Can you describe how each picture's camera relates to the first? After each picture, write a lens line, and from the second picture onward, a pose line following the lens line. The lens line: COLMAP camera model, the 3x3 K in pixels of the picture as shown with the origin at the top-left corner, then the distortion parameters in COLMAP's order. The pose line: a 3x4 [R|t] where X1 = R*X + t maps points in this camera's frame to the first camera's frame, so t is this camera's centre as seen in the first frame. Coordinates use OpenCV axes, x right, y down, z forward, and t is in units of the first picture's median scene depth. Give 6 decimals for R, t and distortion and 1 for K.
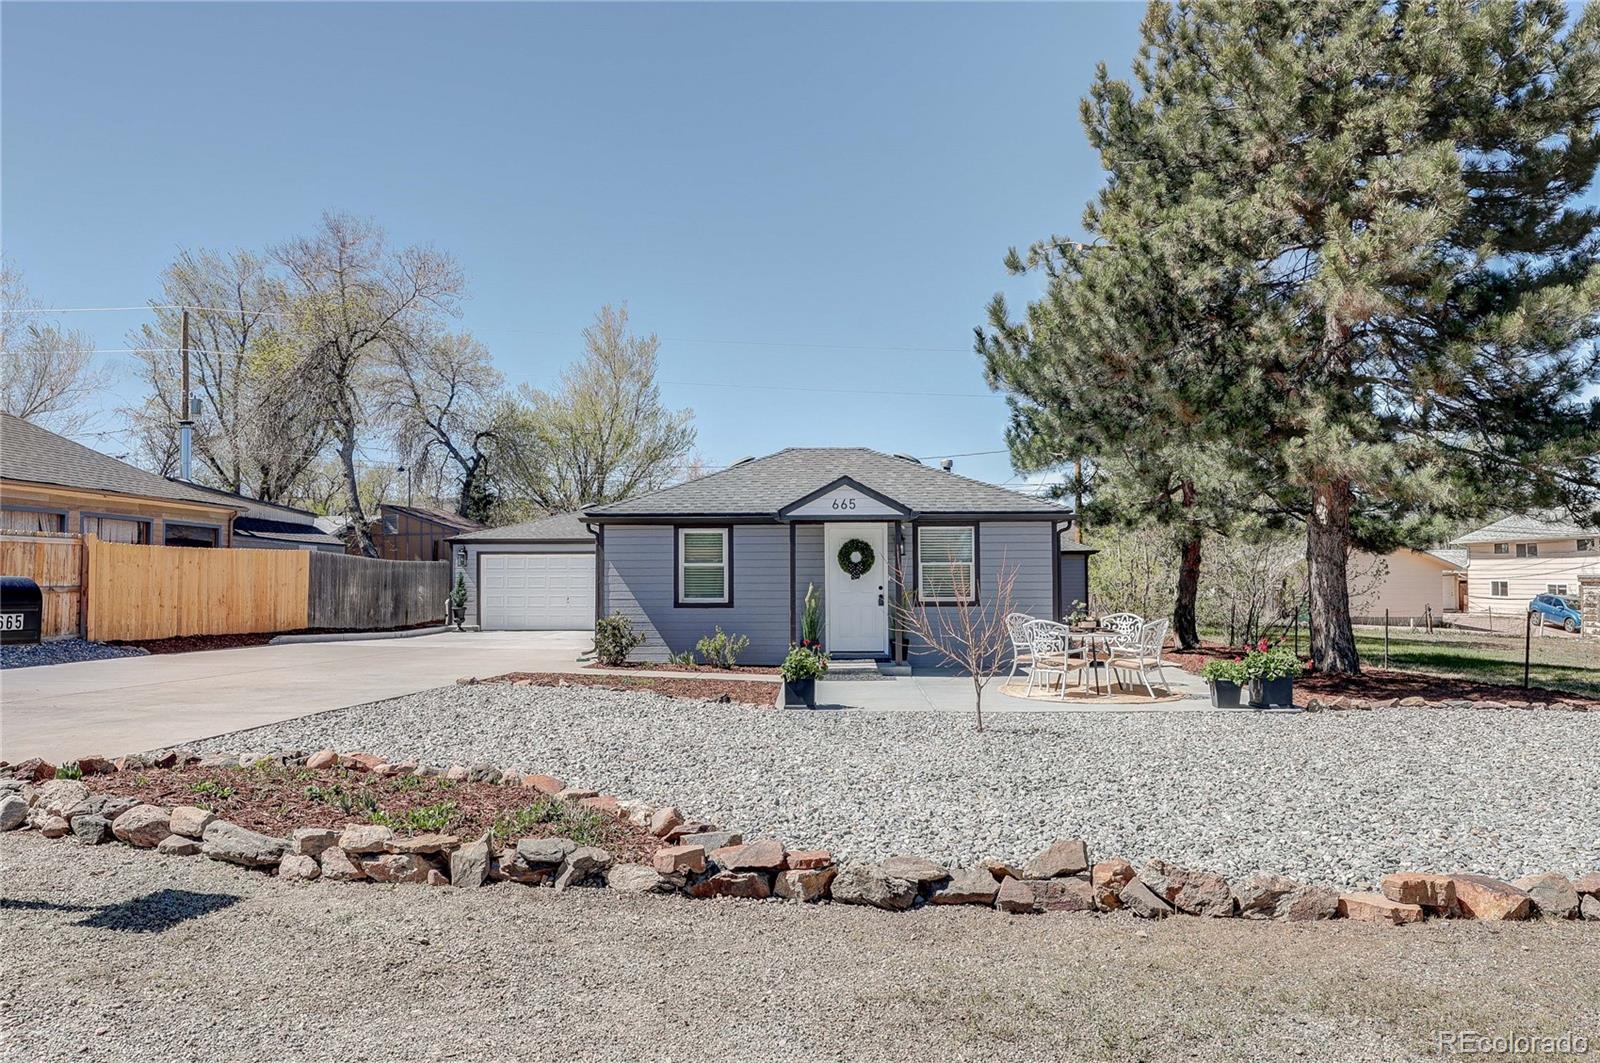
lens RADIAL K [[1032.8, 0, 813.3], [0, 1032.8, 556.1], [0, 0, 1]] dist [0.002764, -0.000715]
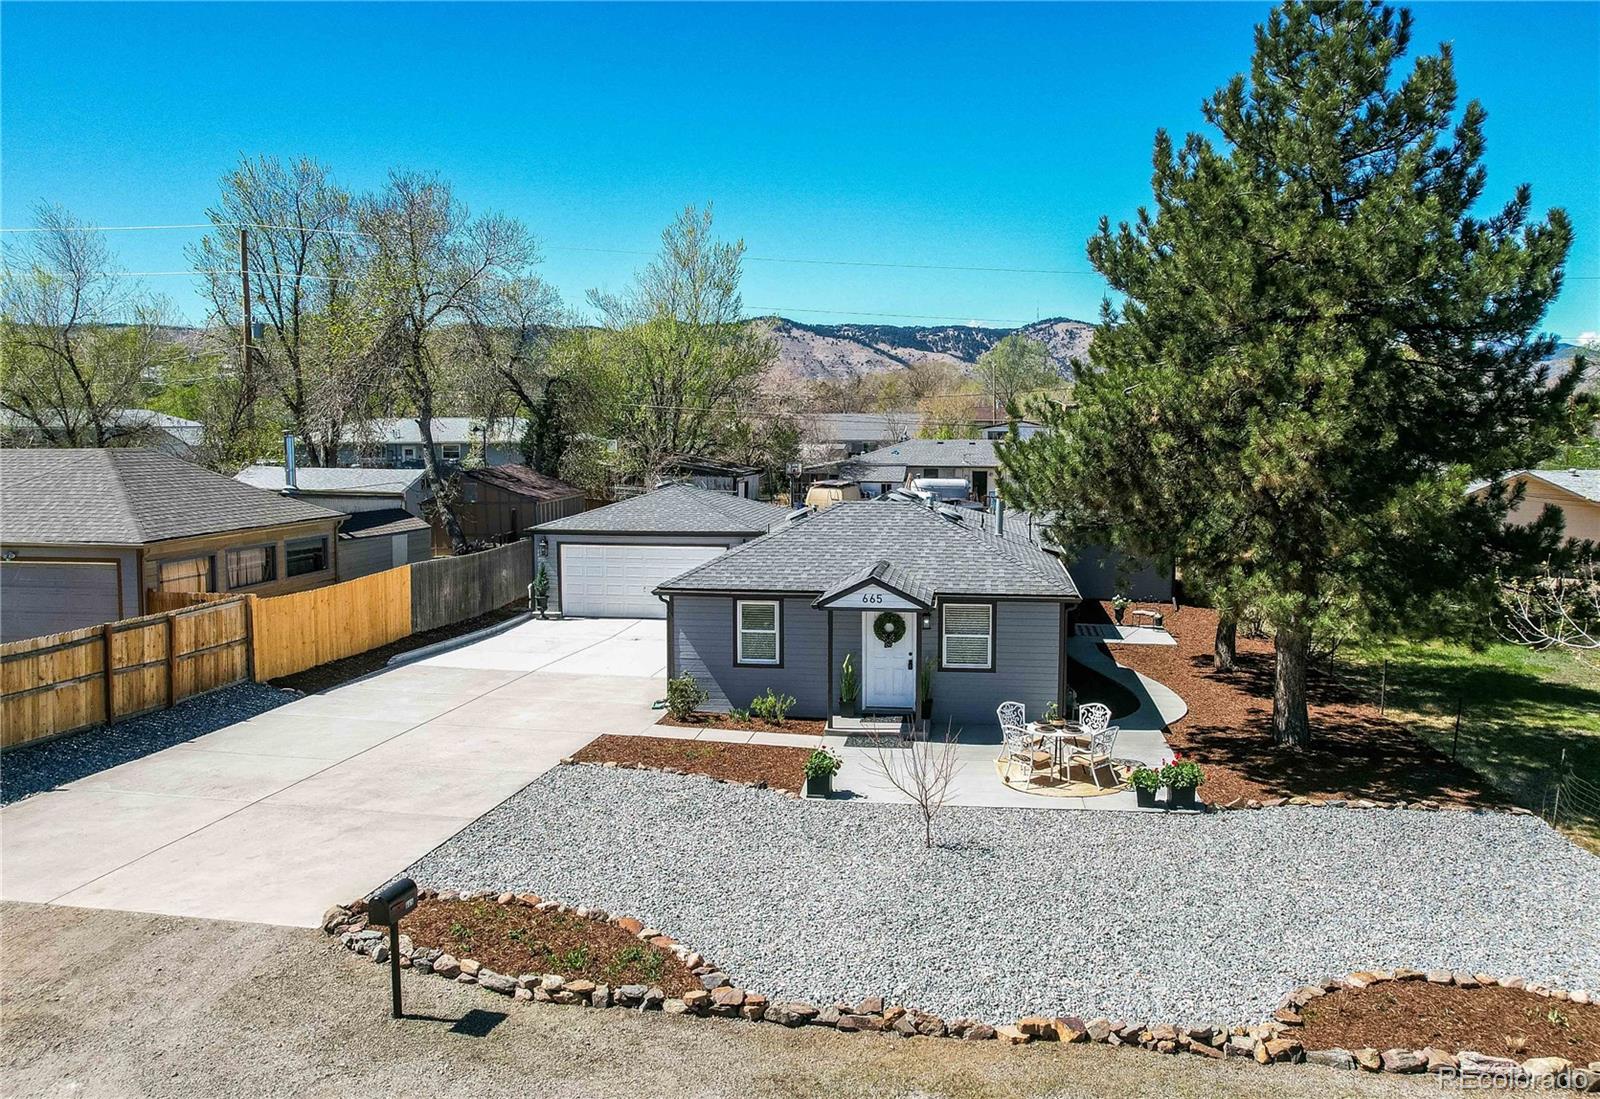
lens RADIAL K [[1266.8, 0, 853.7], [0, 1266.8, 550.4], [0, 0, 1]] dist [-0.029200, 0.001265]
pose [[0.997486, 0.014917, -0.069282, 0.099097], [-0.006452, 0.992651, 0.120839, -0.256590], [0.070575, -0.120088, 0.990251, -0.396135]]
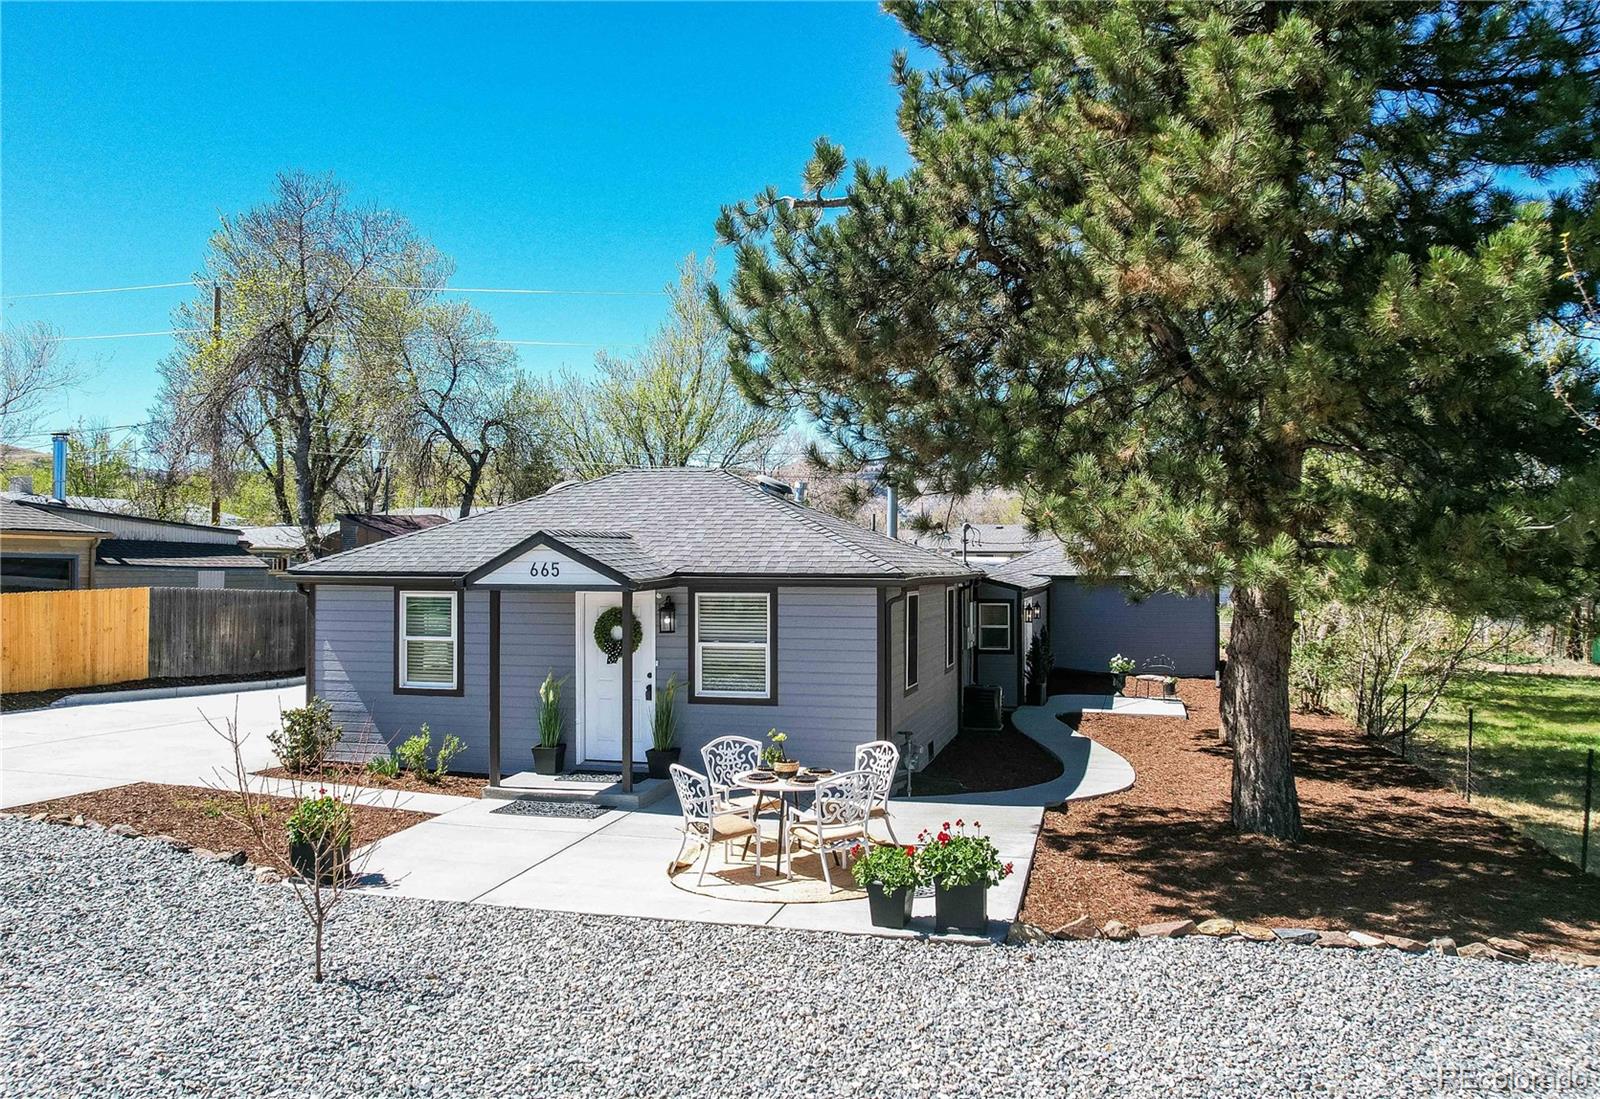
lens RADIAL K [[1266.8, 0, 808.2], [0, 1266.8, 544.6], [0, 0, 1]] dist [-0.029200, 0.001265]
pose [[0.975809, 0.003503, -0.218597, 0.370560], [-0.001935, 0.999971, 0.007388, -0.068421], [0.218616, -0.006786, 0.975787, 0.157436]]
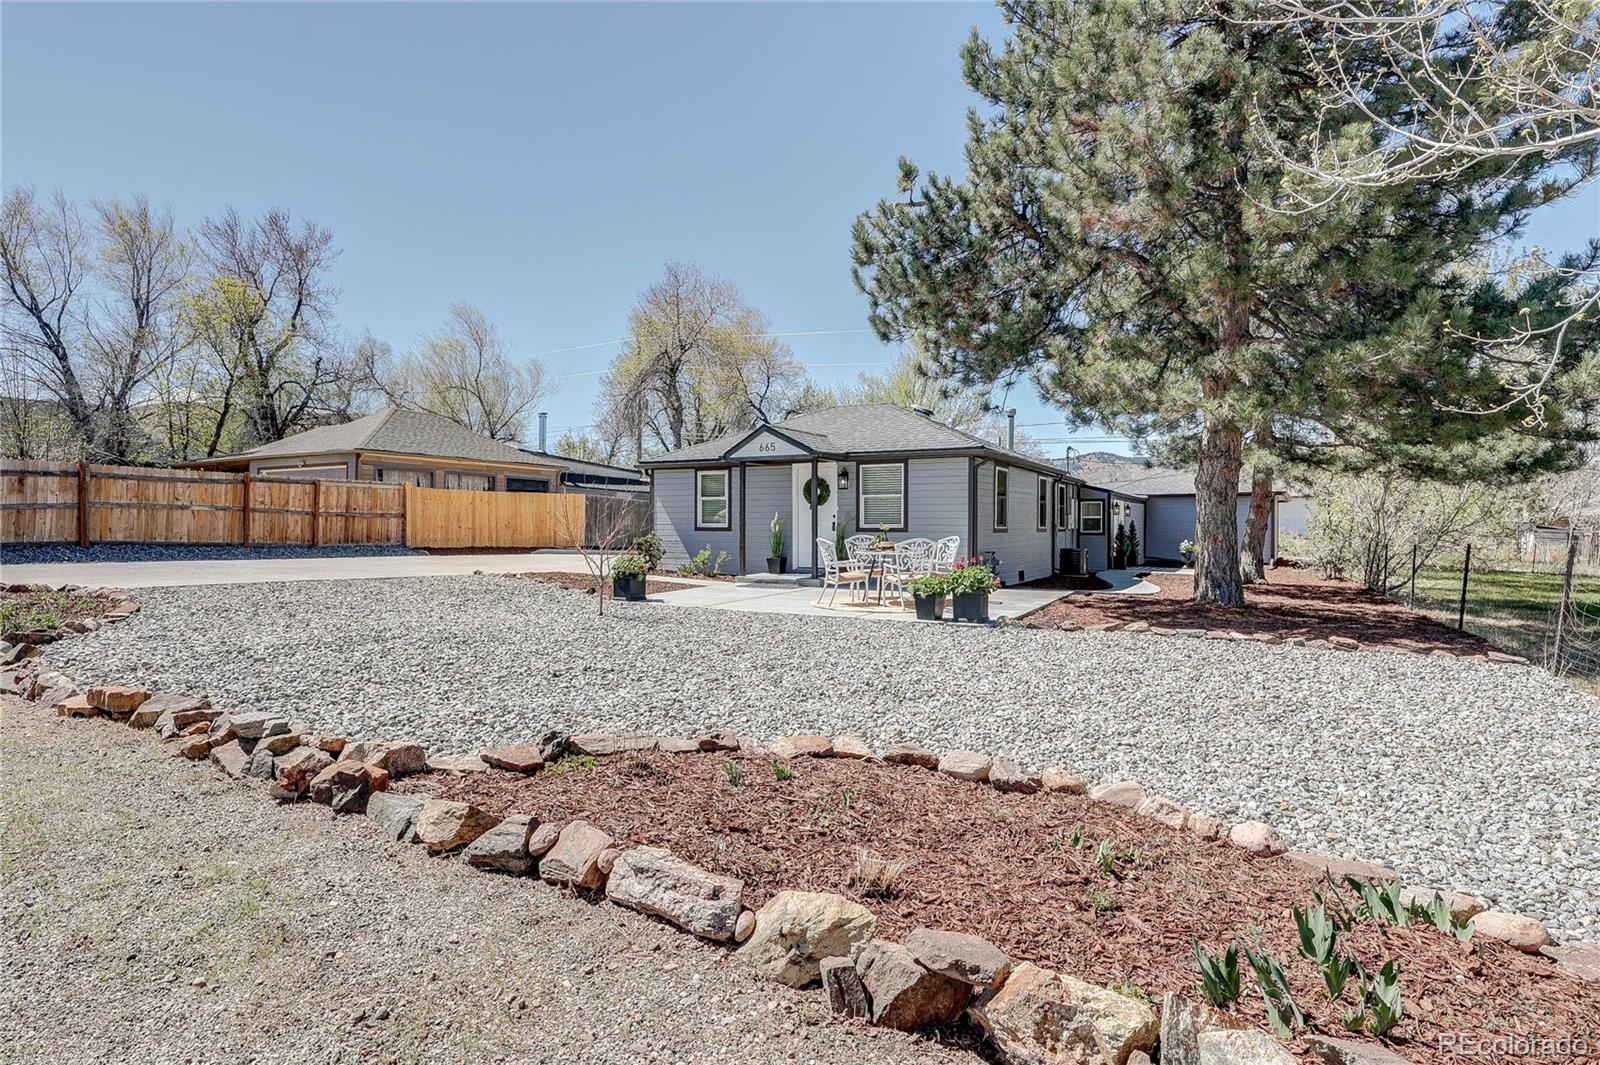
lens RADIAL K [[821.1, 0, 797.6], [0, 821.1, 536.1], [0, 0, 1]] dist [-0.002469, -0.001772]
pose [[0.881530, 0.014588, -0.471903, 0.485319], [0.001454, 0.999434, 0.033613, 0.021612], [0.472127, -0.030317, 0.881009, 0.130356]]
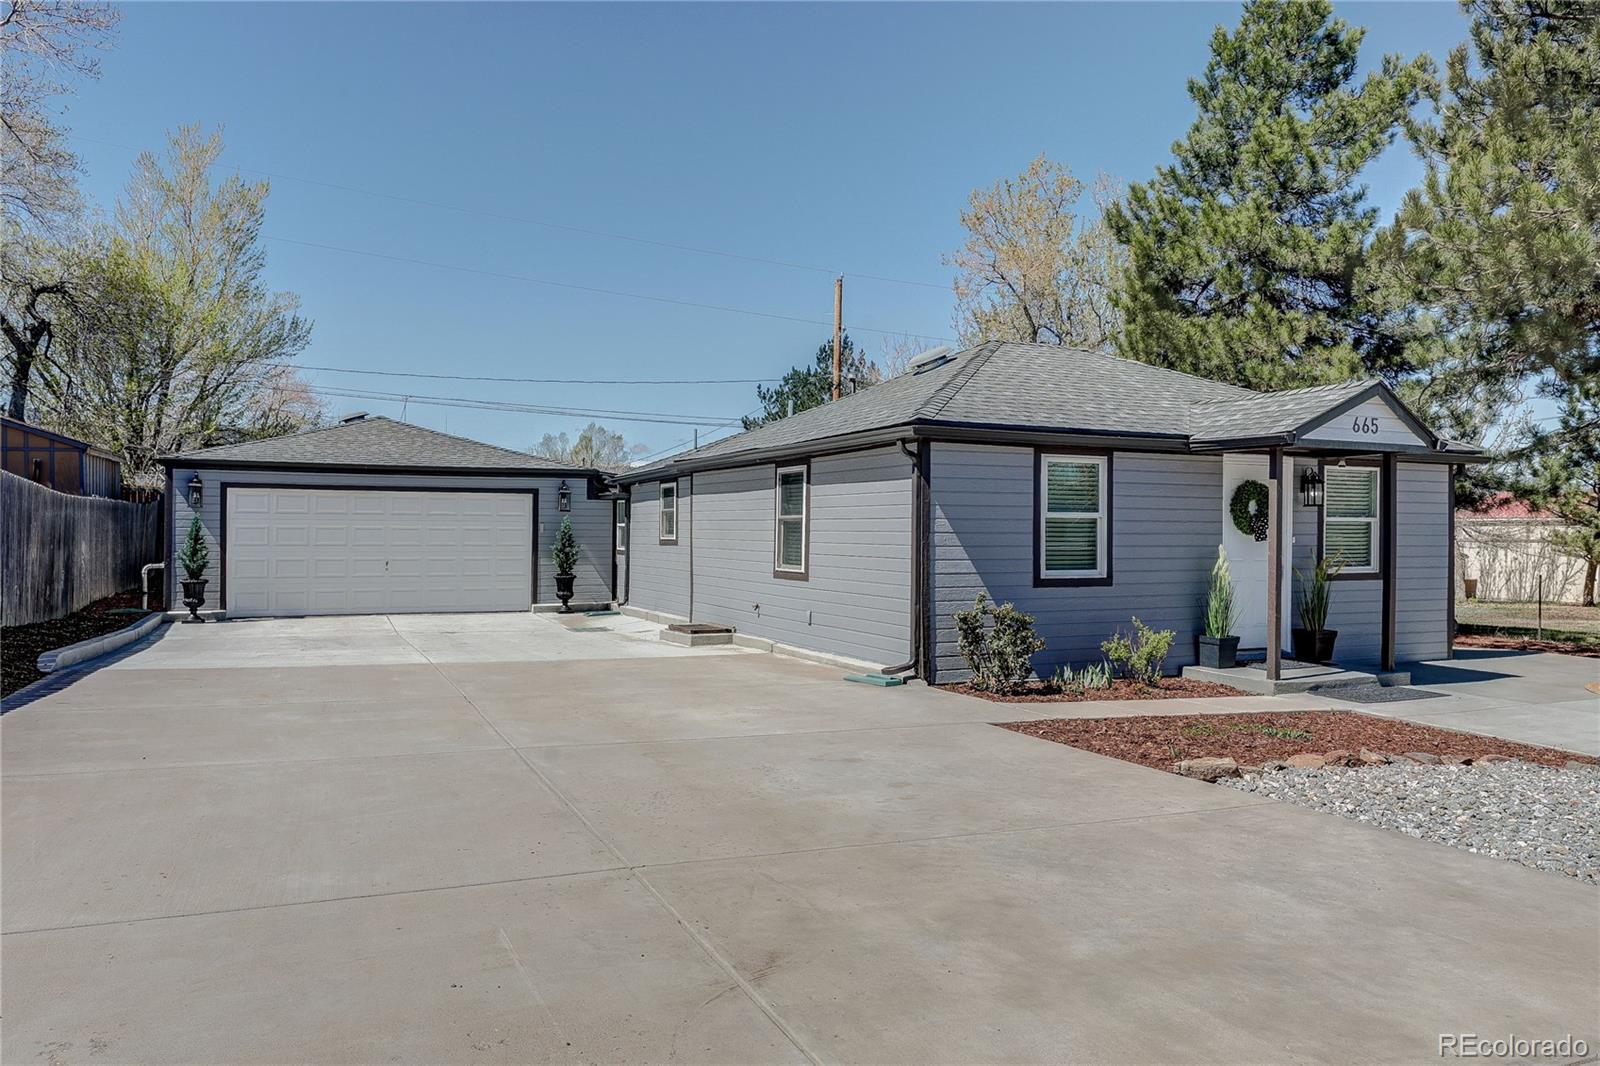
lens RADIAL K [[1119.1, 0, 834.5], [0, 1119.1, 541.0], [0, 0, 1]] dist [-0.003152, 0.001233]
pose [[0.882092, 0.004156, 0.471058, -0.541643], [-0.019067, 0.999457, 0.026888, 0.008583], [-0.470691, -0.032700, 0.881692, 0.491007]]
